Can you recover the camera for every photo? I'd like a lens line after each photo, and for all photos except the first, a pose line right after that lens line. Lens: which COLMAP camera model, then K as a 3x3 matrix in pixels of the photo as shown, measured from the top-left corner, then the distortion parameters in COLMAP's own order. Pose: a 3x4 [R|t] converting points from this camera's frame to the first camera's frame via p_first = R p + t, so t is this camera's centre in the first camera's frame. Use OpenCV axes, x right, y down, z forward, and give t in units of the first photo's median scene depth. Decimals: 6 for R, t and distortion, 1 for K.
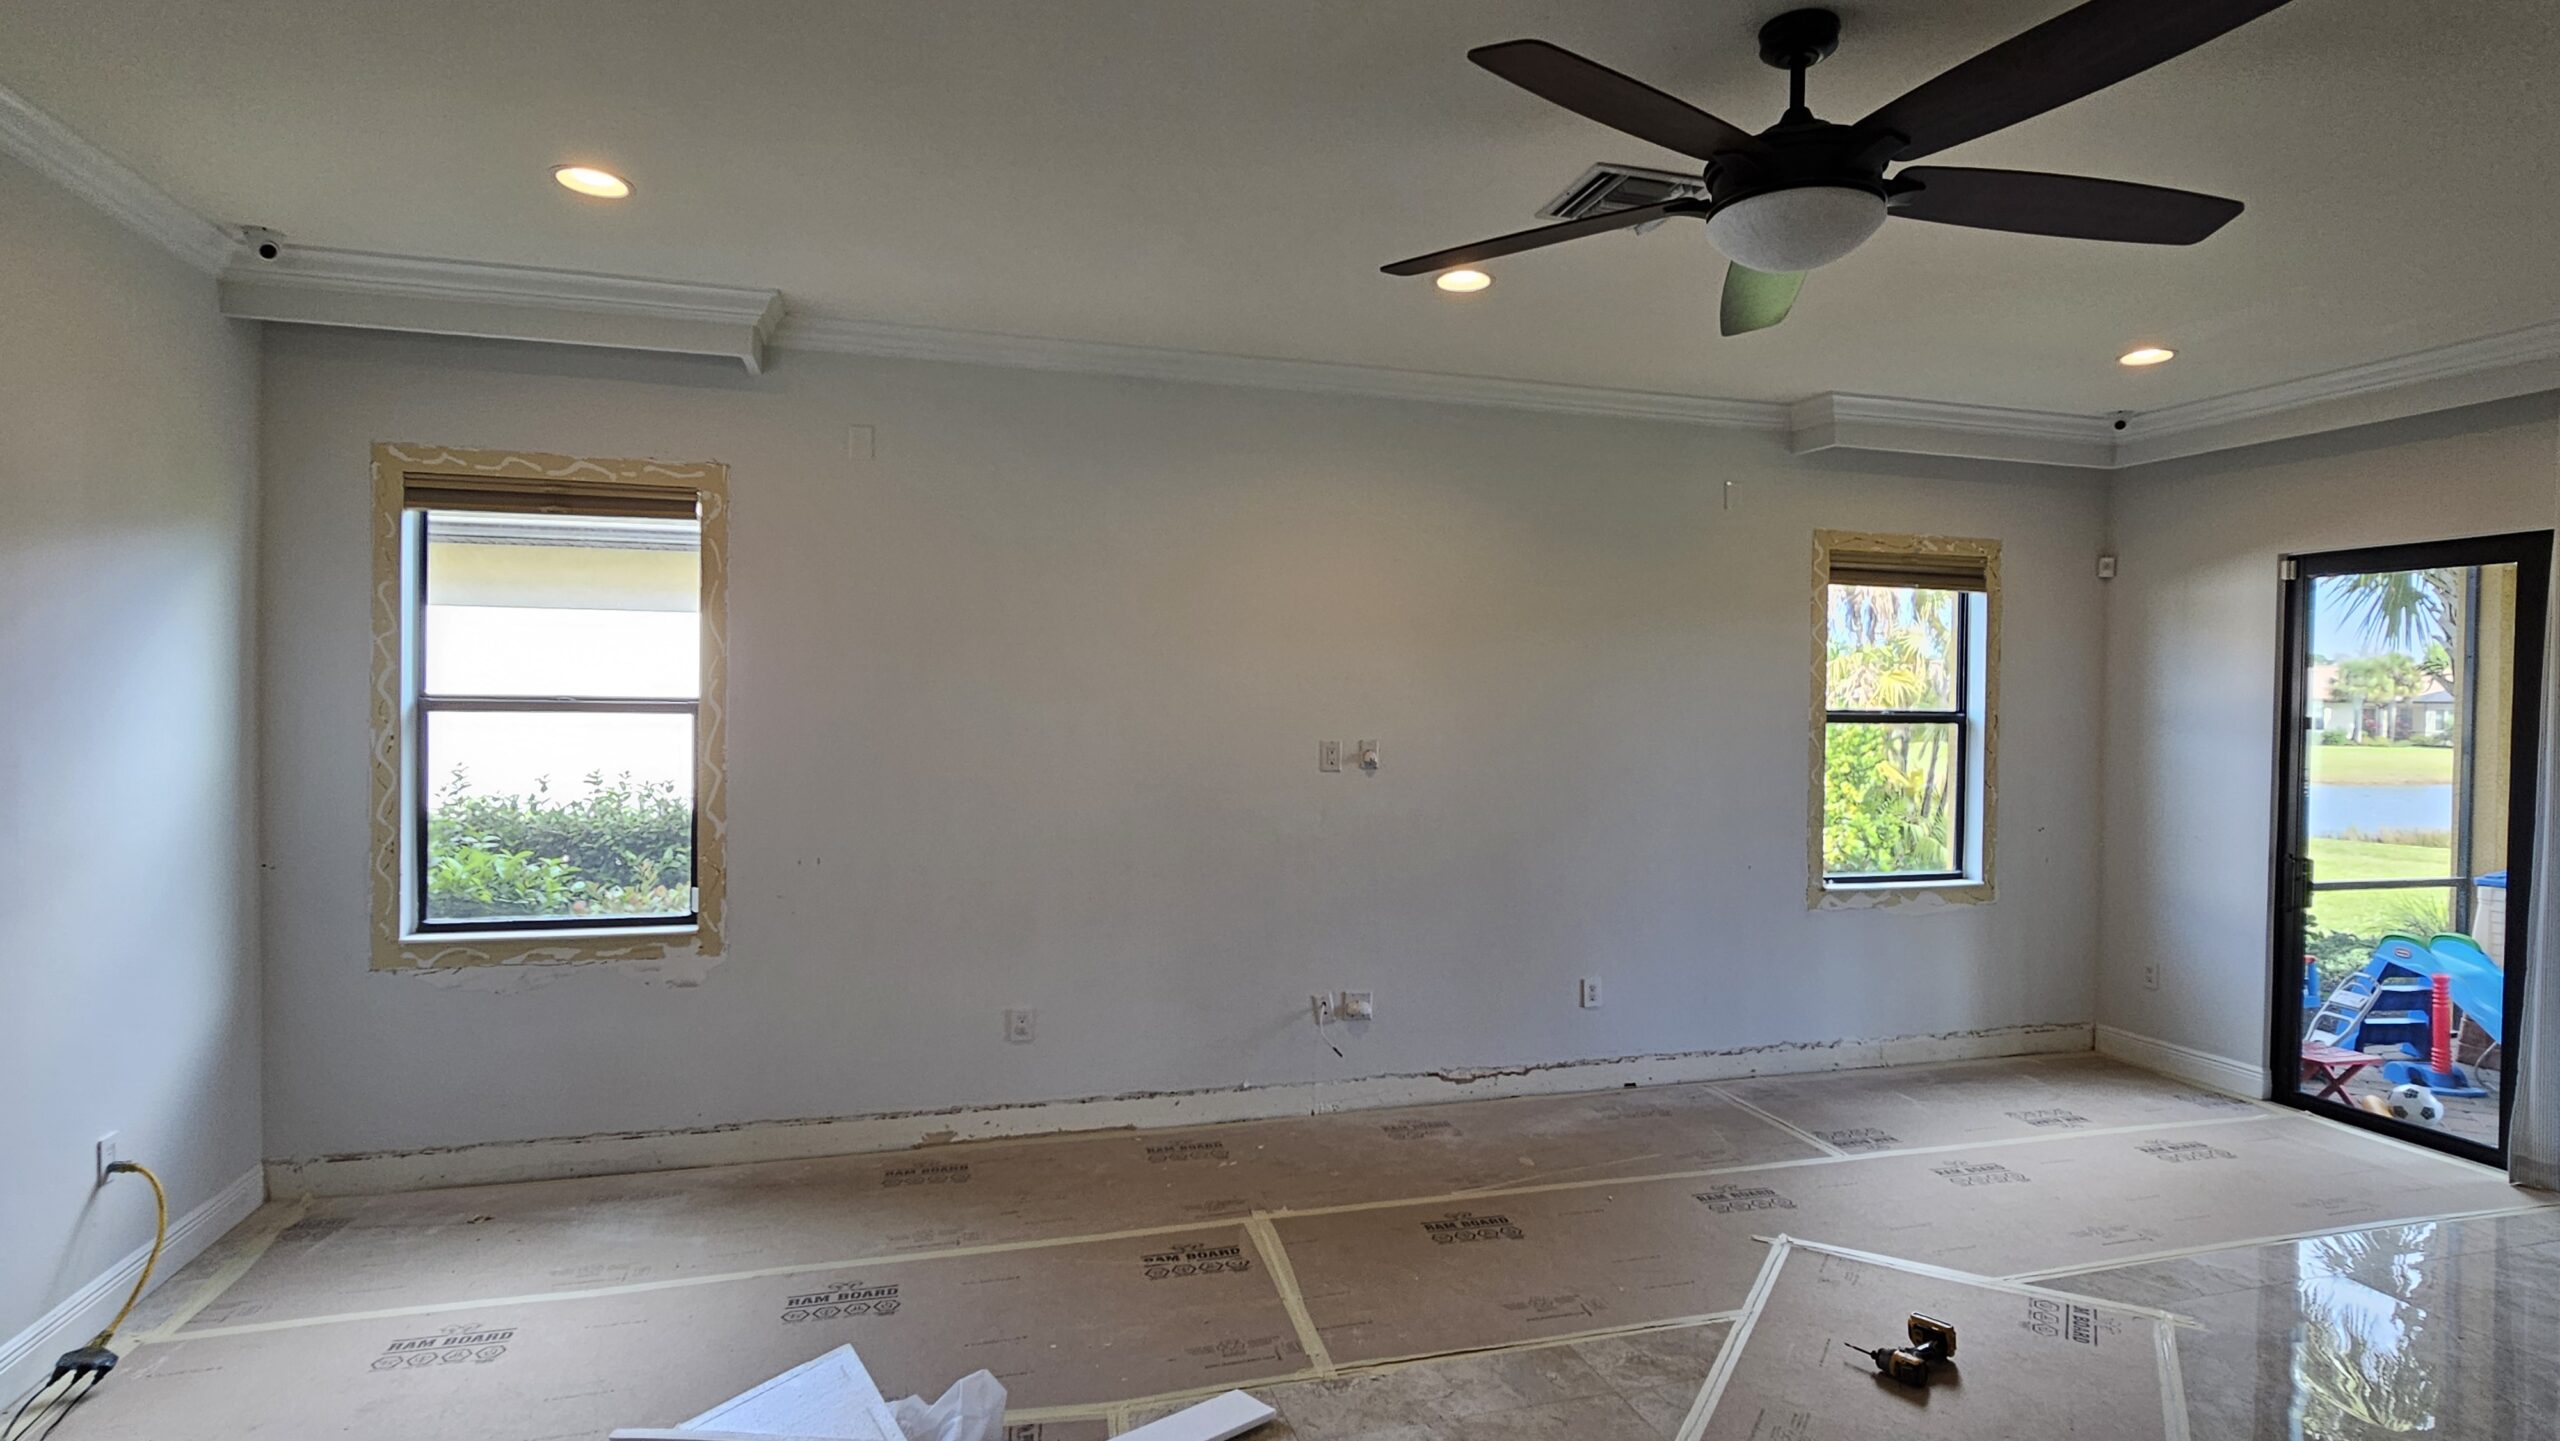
lens RADIAL K [[1254.0, 0, 1295.2], [0, 1254.0, 714.3], [0, 0, 1]] dist [0.000741, -0.000066]
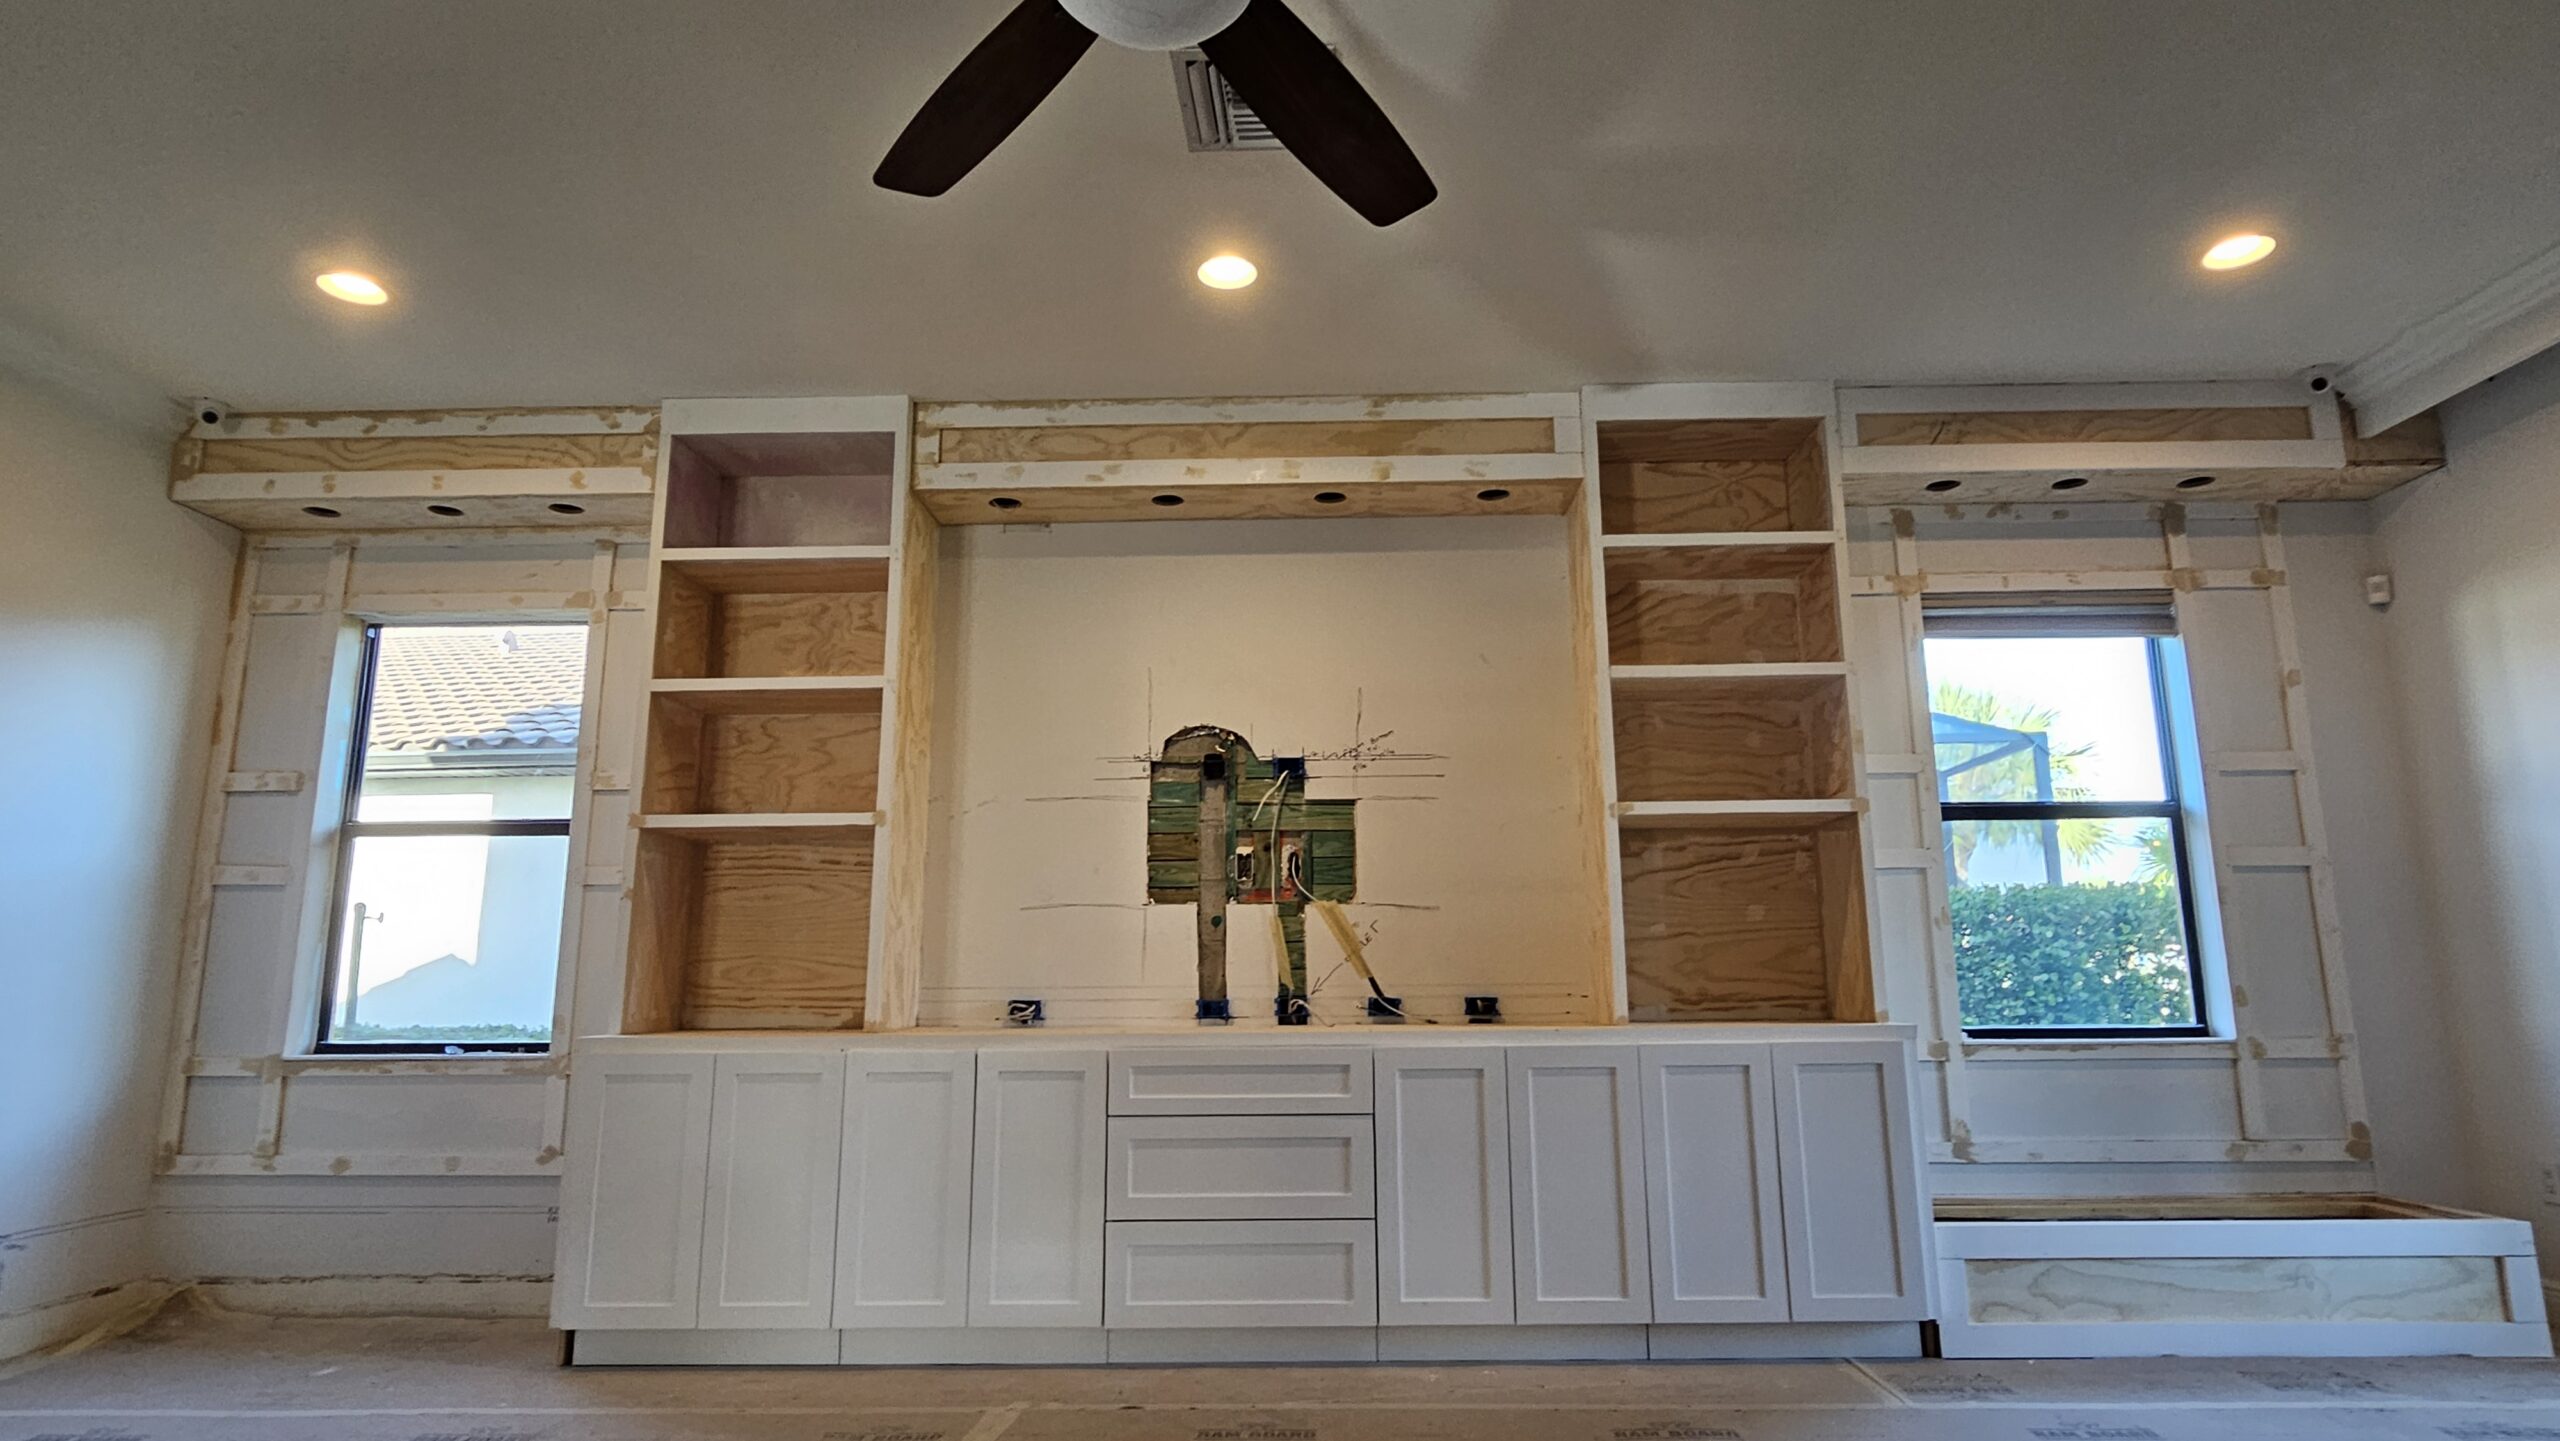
lens RADIAL K [[1317.1, 0, 1293.3], [0, 1317.1, 739.1], [0, 0, 1]] dist [-0.000205, -0.000107]
pose [[0.955325, -0.074371, -0.286048, 0.335140], [0.017904, 0.980608, -0.195160, 0.128808], [0.295015, 0.181320, 0.938131, 0.165111]]
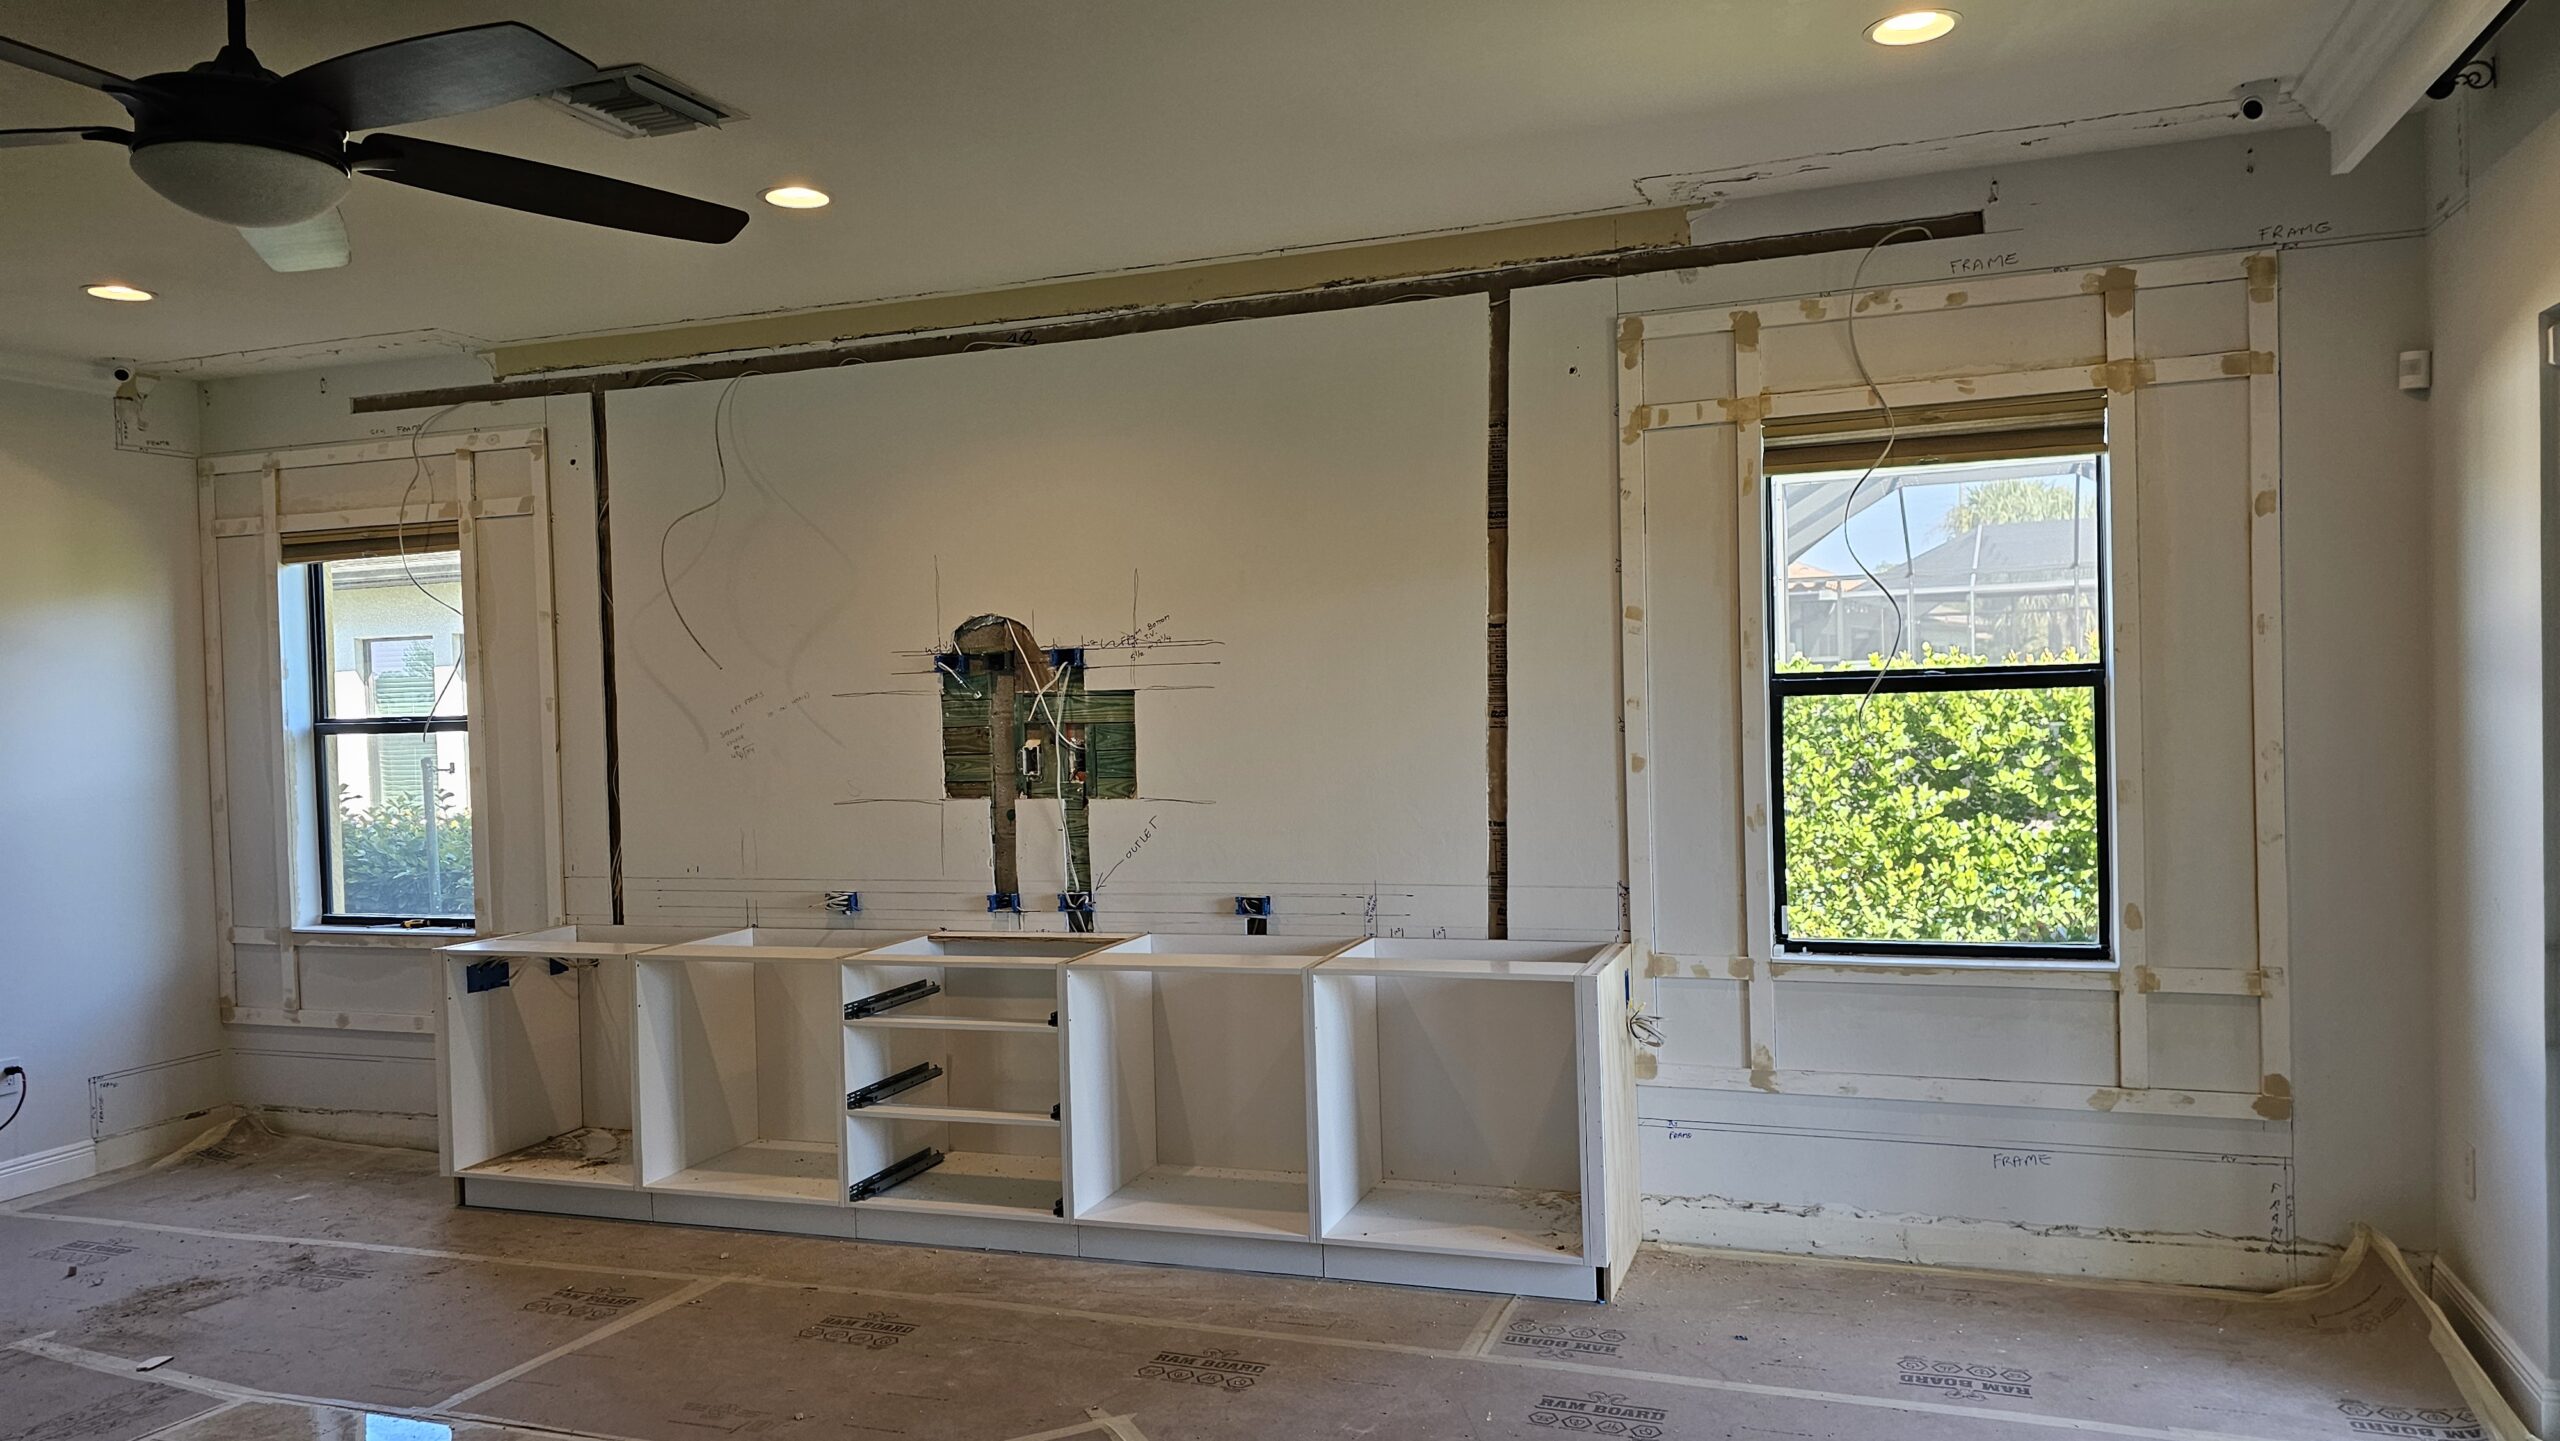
lens RADIAL K [[1650.6, 0, 1335.9], [0, 1650.6, 716.8], [0, 0, 1]] dist [0.061142, -0.051071]
pose [[0.819572, -0.027808, -0.572302, 0.854223], [0.034918, 0.999389, 0.001445, 0.010333], [0.571912, -0.021168, 0.820042, 0.231448]]
